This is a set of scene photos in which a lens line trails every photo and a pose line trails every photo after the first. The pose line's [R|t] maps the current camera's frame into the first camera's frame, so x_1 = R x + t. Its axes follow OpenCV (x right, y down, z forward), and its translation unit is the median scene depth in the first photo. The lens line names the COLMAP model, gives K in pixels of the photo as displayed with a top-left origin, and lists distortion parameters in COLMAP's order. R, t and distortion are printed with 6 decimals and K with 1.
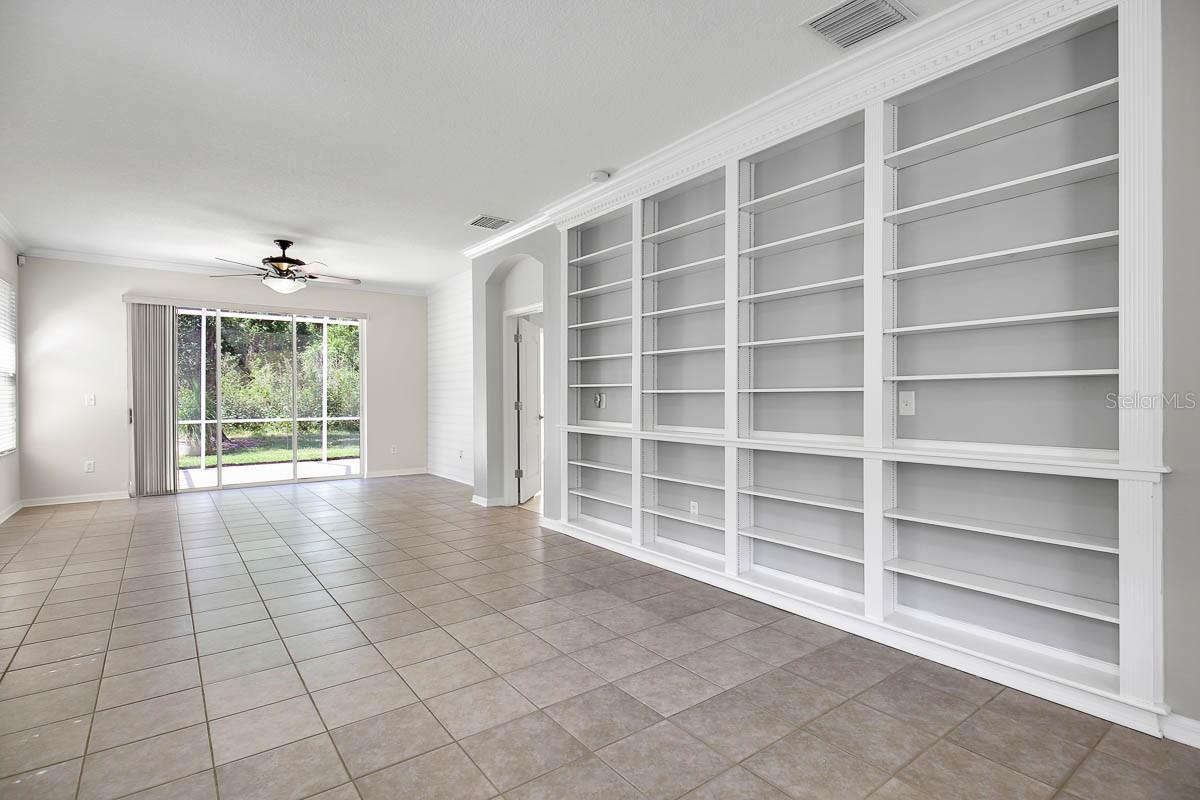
lens RADIAL K [[585.0, 0, 626.7], [0, 585.0, 408.1], [0, 0, 1]] dist [-0.007475, -0.001135]
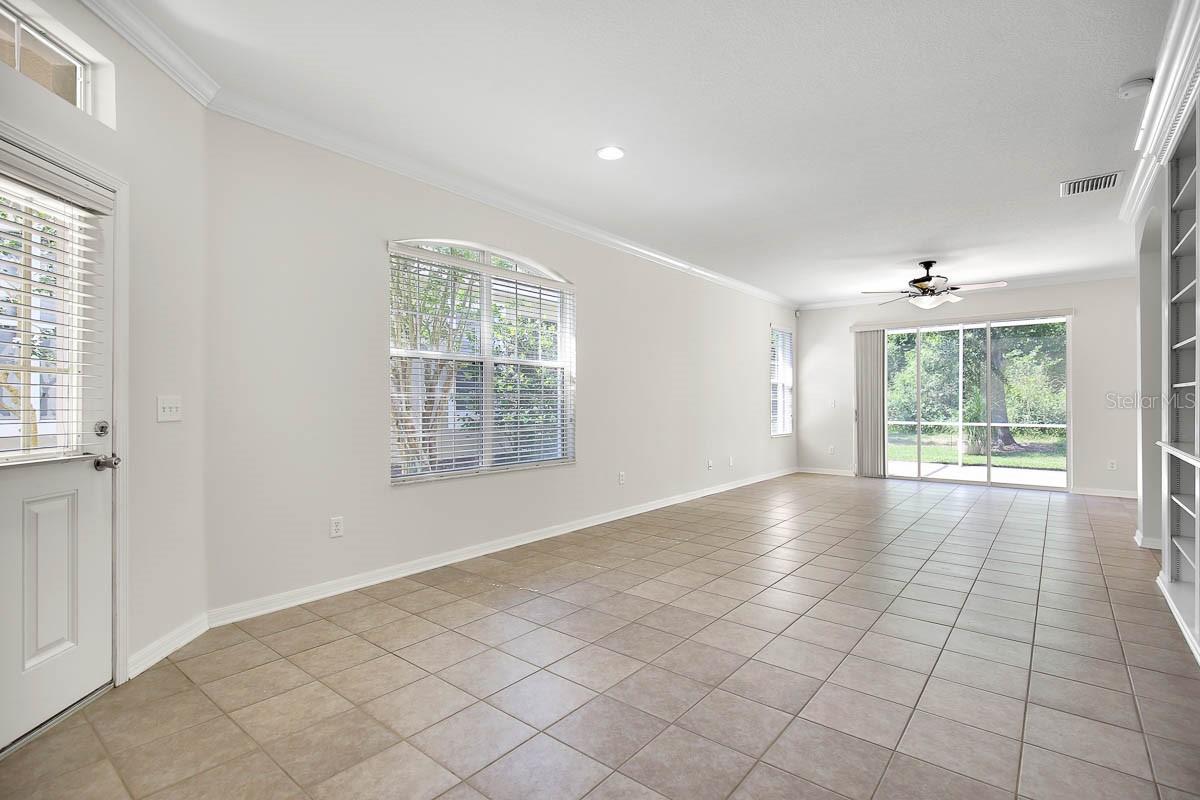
lens RADIAL K [[585.0, 0, 607.2], [0, 585.0, 385.4], [0, 0, 1]] dist [-0.007475, -0.001135]
pose [[0.225437, -0.019677, -0.974059, 0.352051], [-0.026355, 0.999307, -0.026287, -0.003370], [0.973901, 0.031598, 0.224762, 0.151590]]
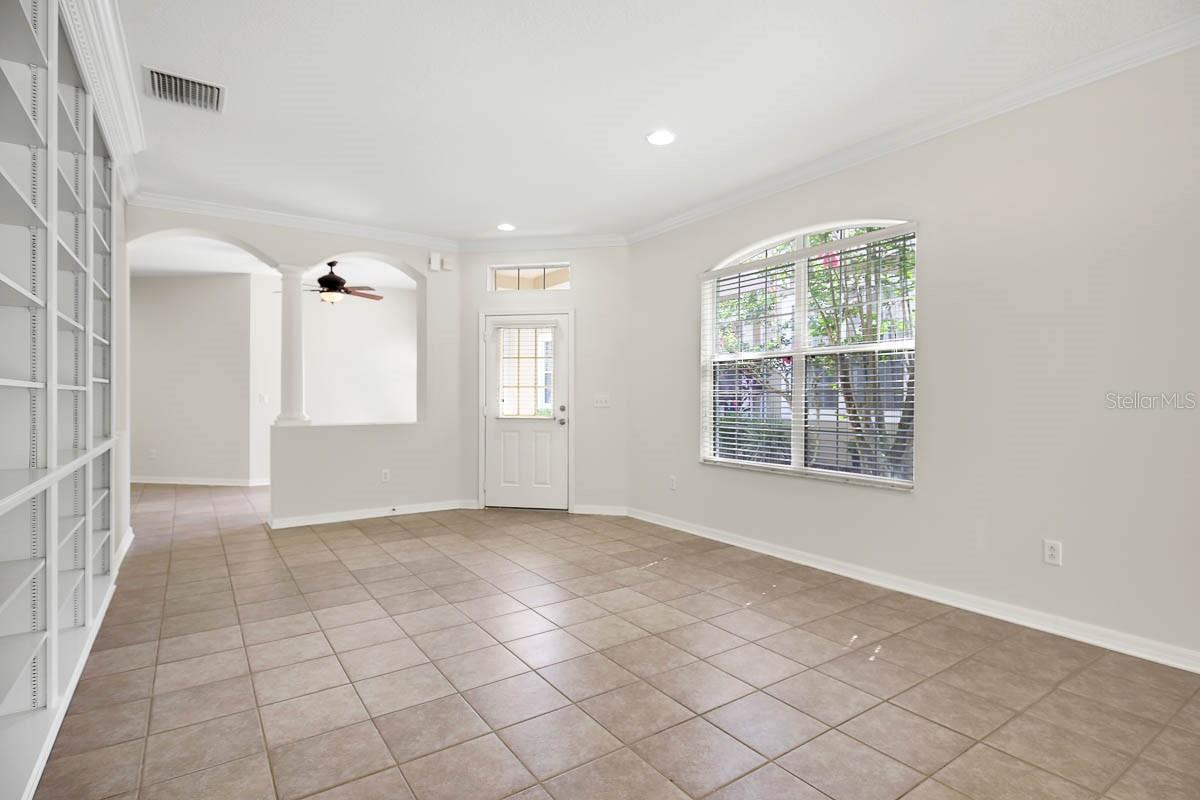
lens RADIAL K [[588.8, 0, 602.5], [0, 588.8, 404.3], [0, 0, 1]] dist [0.007256, -0.002216]
pose [[-0.998025, 0.000155, 0.062822, -0.228175], [0.002305, 0.999414, 0.034155, -0.020151], [-0.062780, 0.034233, -0.997440, 0.897761]]
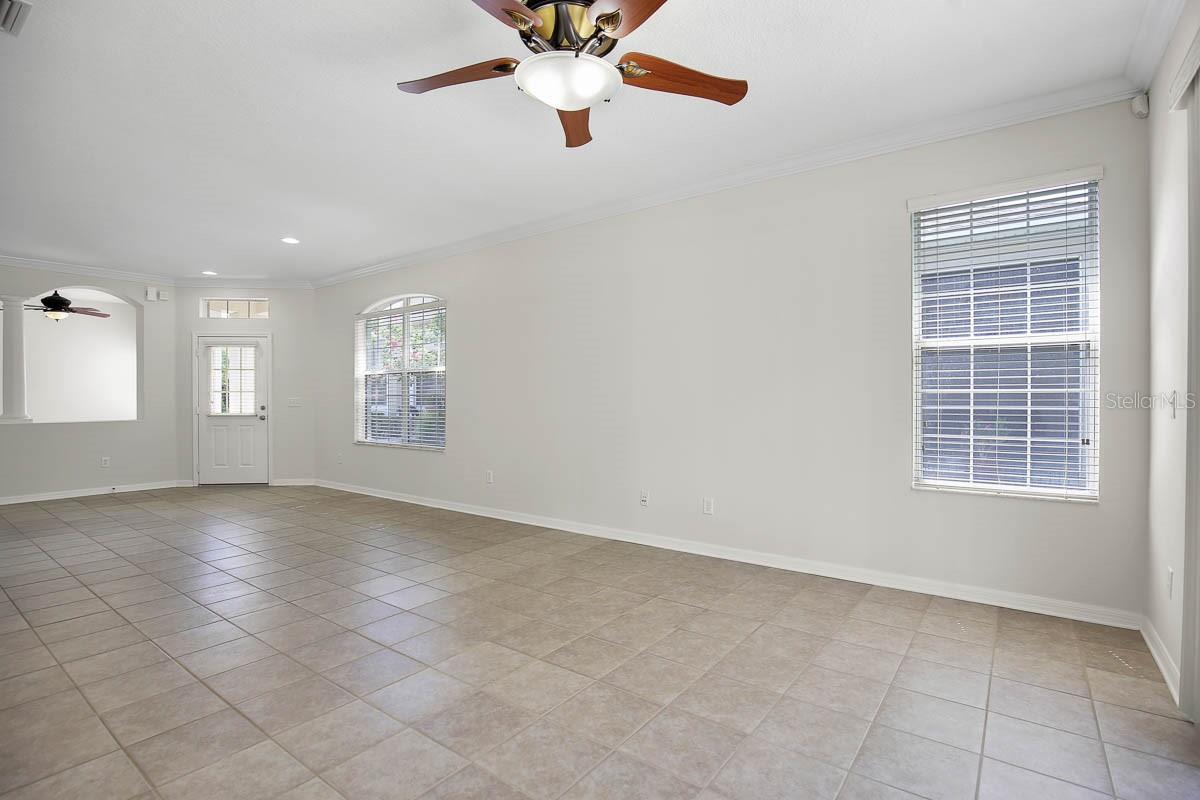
lens RADIAL K [[572.7, 0, 597.4], [0, 572.7, 402.5], [0, 0, 1]] dist [-0.021342, 0.000417]
pose [[-0.967740, 0.007691, -0.251834, -0.504182], [0.000933, 0.999637, 0.026943, -0.025064], [0.251949, 0.025839, -0.967395, 1.338586]]
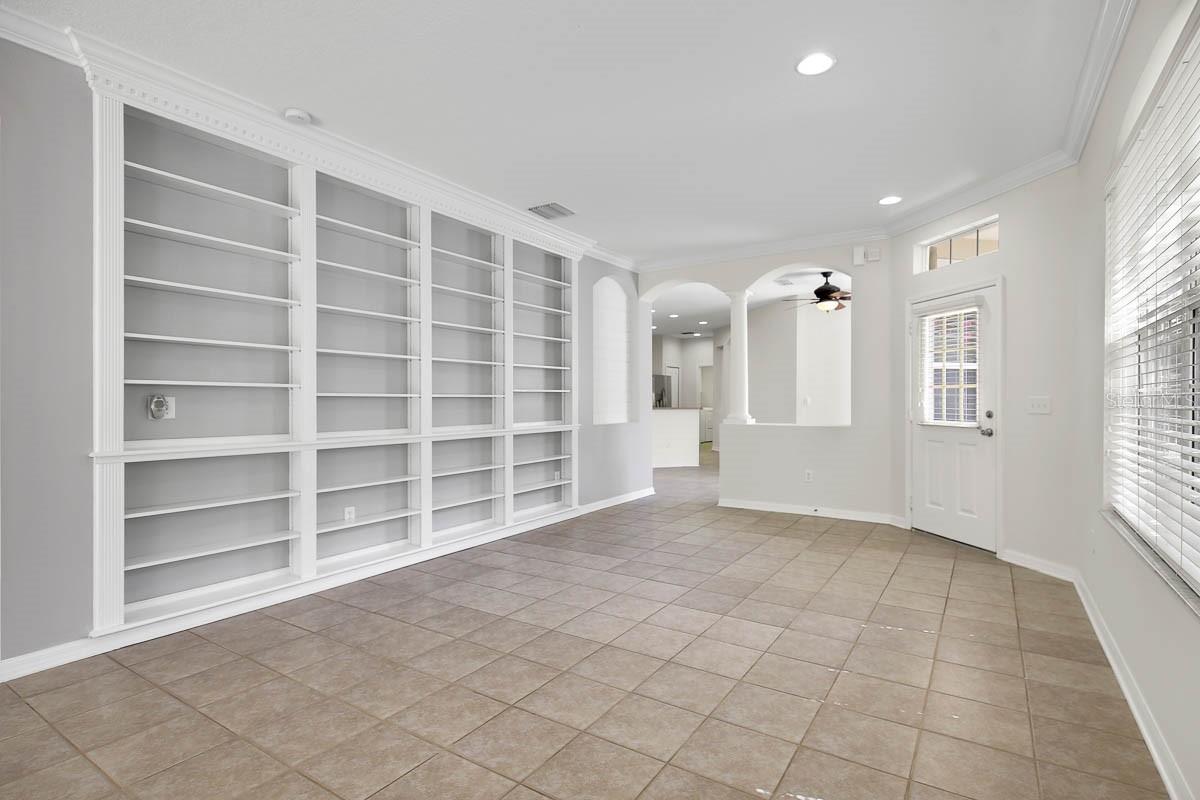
lens RADIAL K [[588.8, 0, 609.8], [0, 588.8, 391.0], [0, 0, 1]] dist [0.007256, -0.002216]
pose [[-0.328615, 0.016805, 0.944315, -0.637470], [0.020055, 0.999740, -0.010812, -0.009703], [-0.944251, 0.015385, -0.328866, 0.601219]]
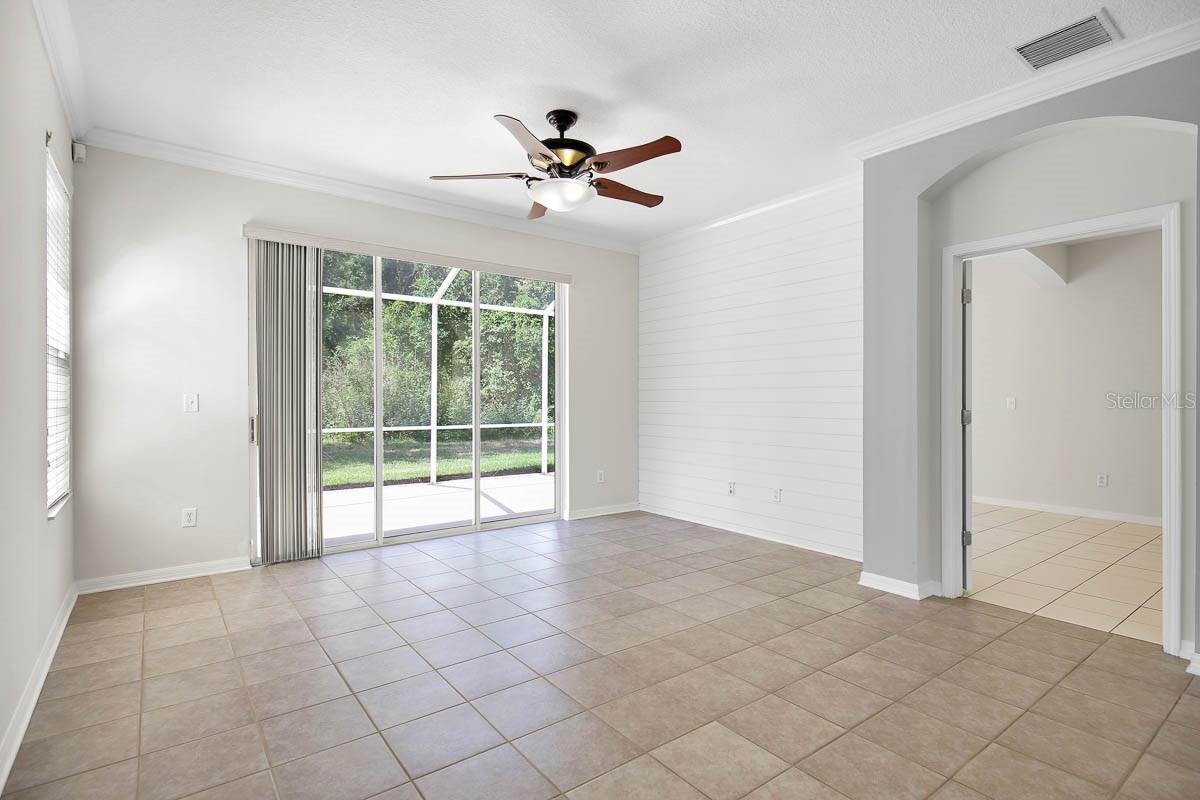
lens RADIAL K [[588.8, 0, 605.0], [0, 588.8, 409.1], [0, 0, 1]] dist [0.007256, -0.002216]
pose [[0.999848, 0.004633, -0.016811, -0.525186], [-0.004705, 0.999980, -0.004223, -0.007039], [0.016792, 0.004302, 0.999850, 0.437102]]
